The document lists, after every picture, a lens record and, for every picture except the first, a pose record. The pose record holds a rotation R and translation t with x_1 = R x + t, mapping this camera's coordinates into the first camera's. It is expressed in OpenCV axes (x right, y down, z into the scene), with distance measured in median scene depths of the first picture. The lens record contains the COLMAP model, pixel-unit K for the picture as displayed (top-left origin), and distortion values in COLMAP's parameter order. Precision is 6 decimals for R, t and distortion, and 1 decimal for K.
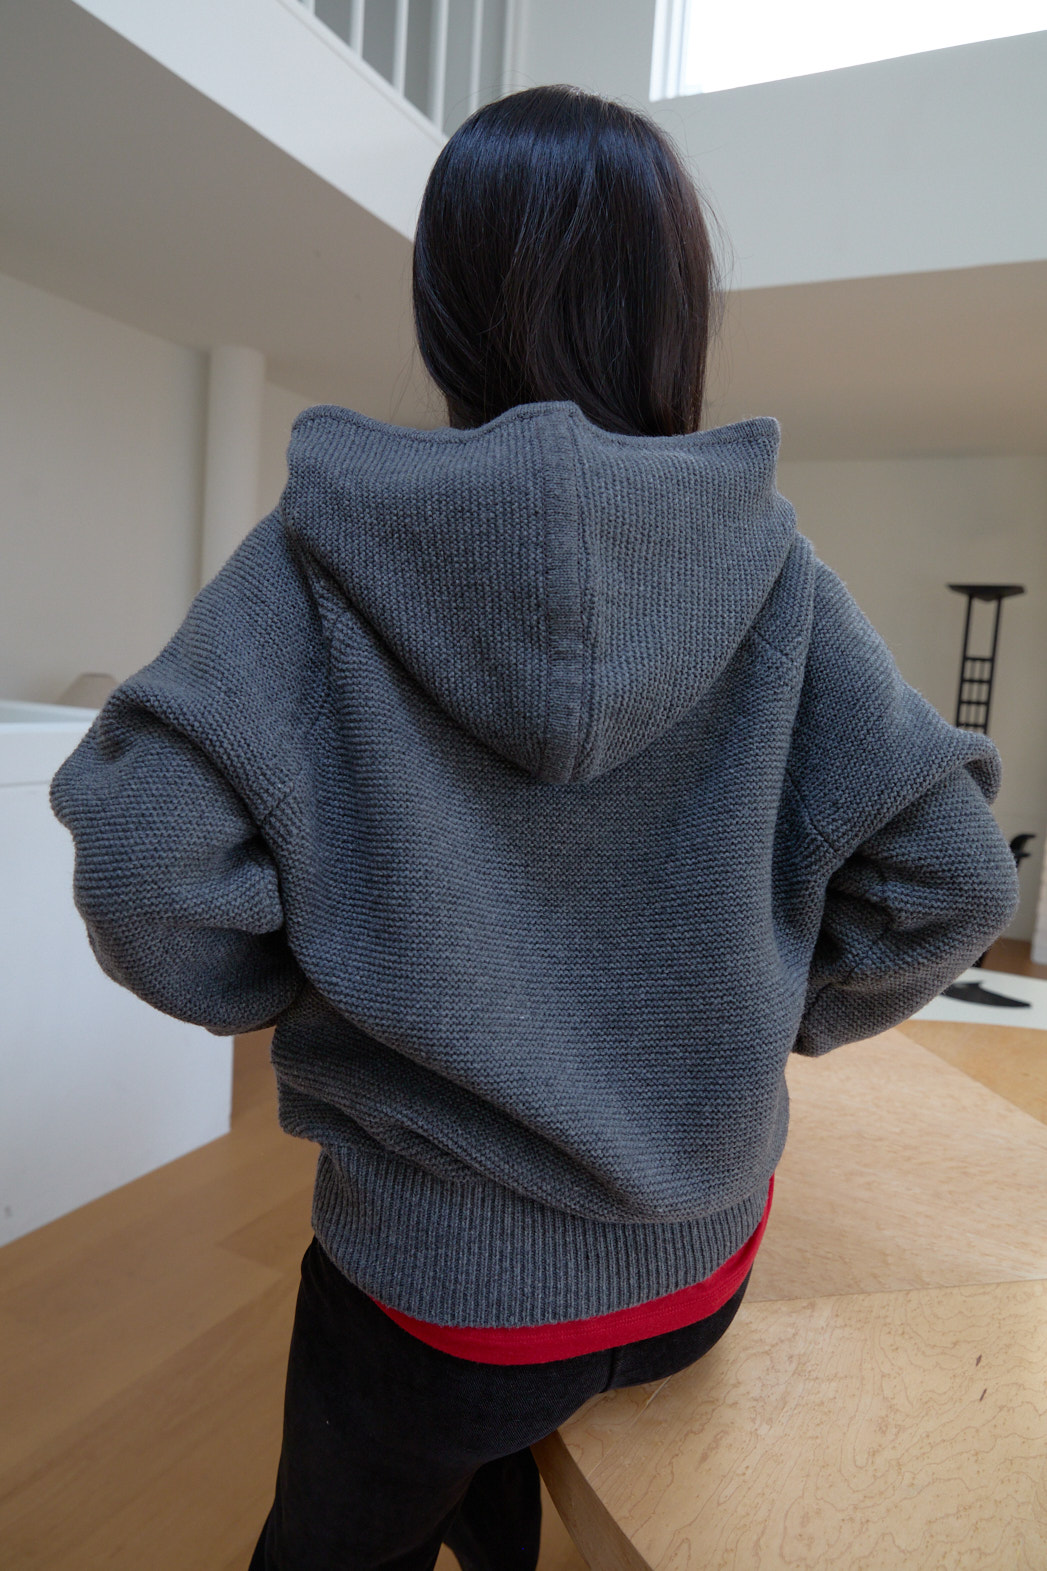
lens RADIAL K [[1050.3, 0, 501.2], [0, 1050.3, 788.7], [0, 0, 1]] dist [-0.002210, 0.002266]
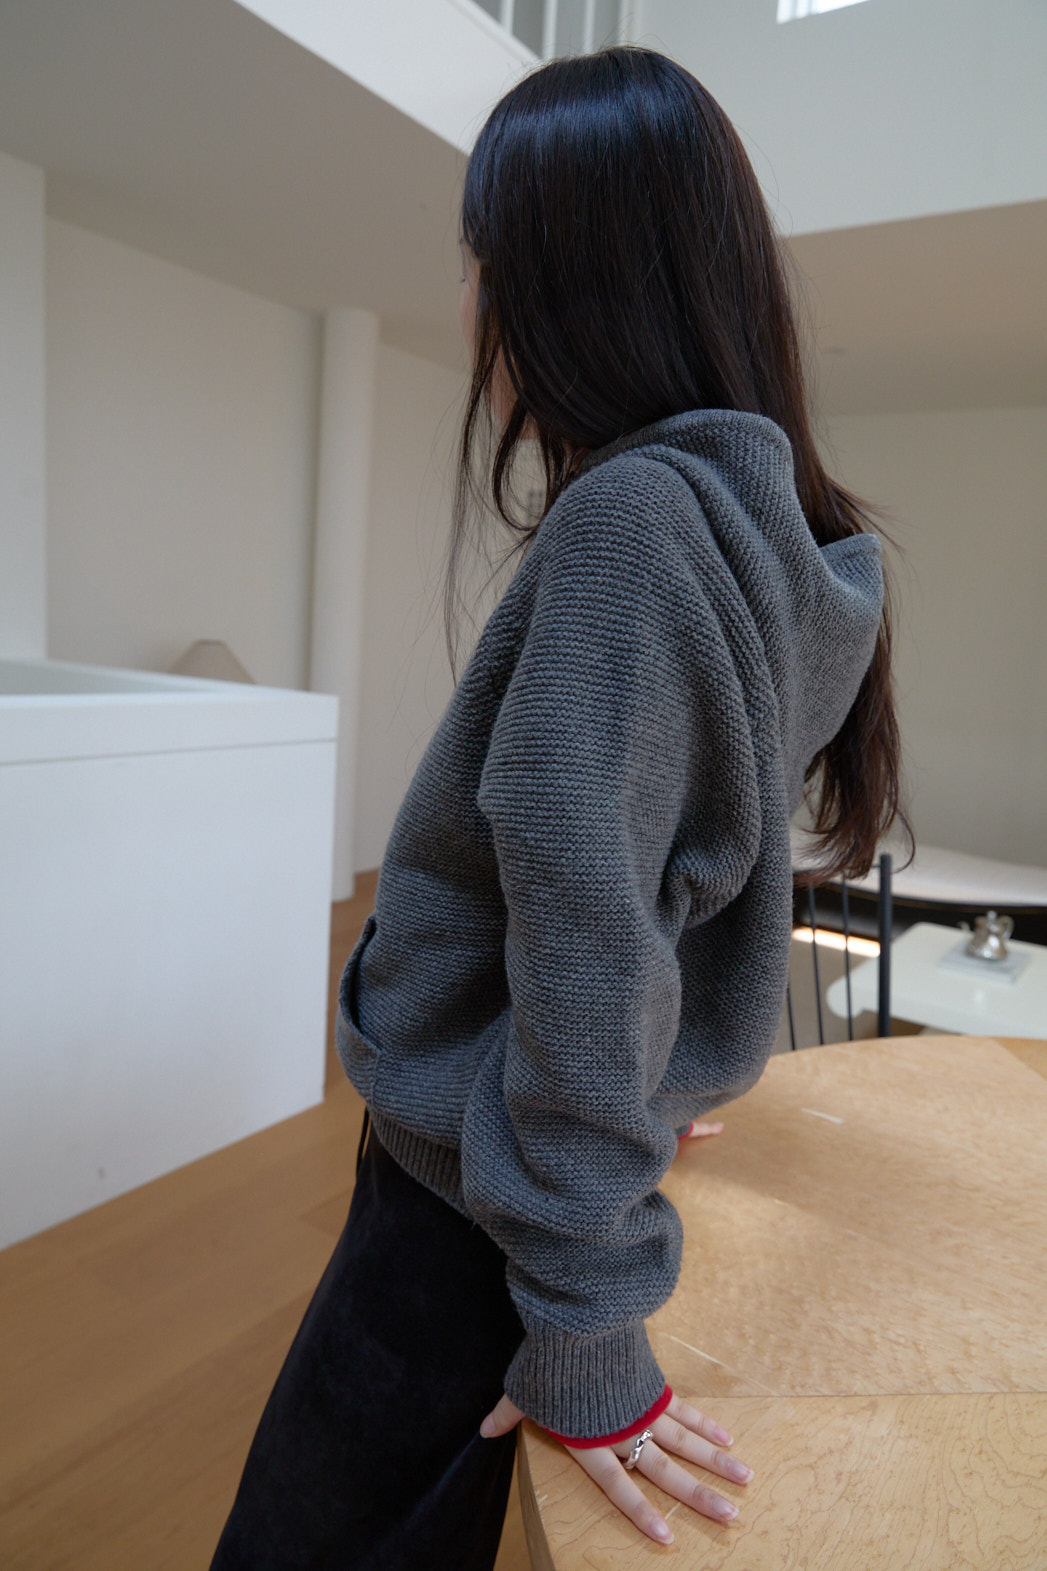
lens RADIAL K [[1050.3, 0, 494.6], [0, 1050.3, 783.8], [0, 0, 1]] dist [-0.002210, 0.002266]
pose [[0.992660, 0.013685, -0.120160, 0.057475], [-0.009551, 0.999344, 0.034920, -0.030582], [0.120559, -0.033516, 0.992140, 0.084884]]
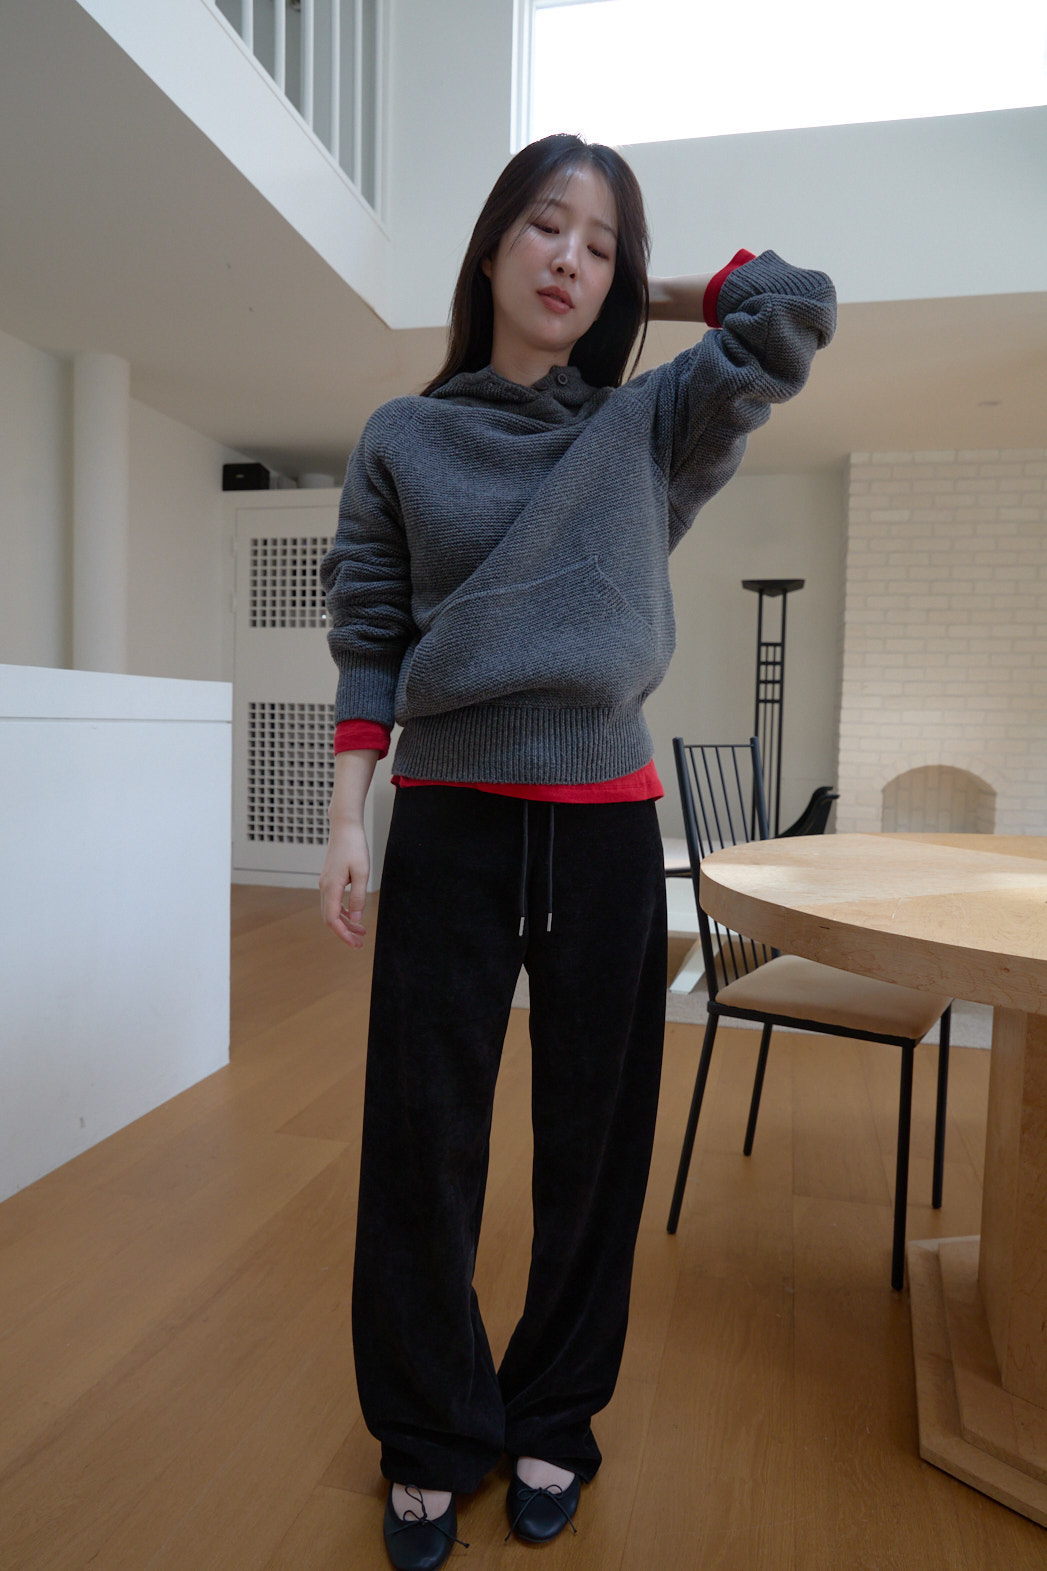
lens RADIAL K [[1050.3, 0, 521.8], [0, 1050.3, 796.0], [0, 0, 1]] dist [-0.002210, 0.002266]
pose [[0.967582, -0.063087, 0.244551, -0.511839], [0.070555, 0.997268, -0.021888, 0.234552], [-0.242502, 0.038433, 0.969389, -0.298221]]
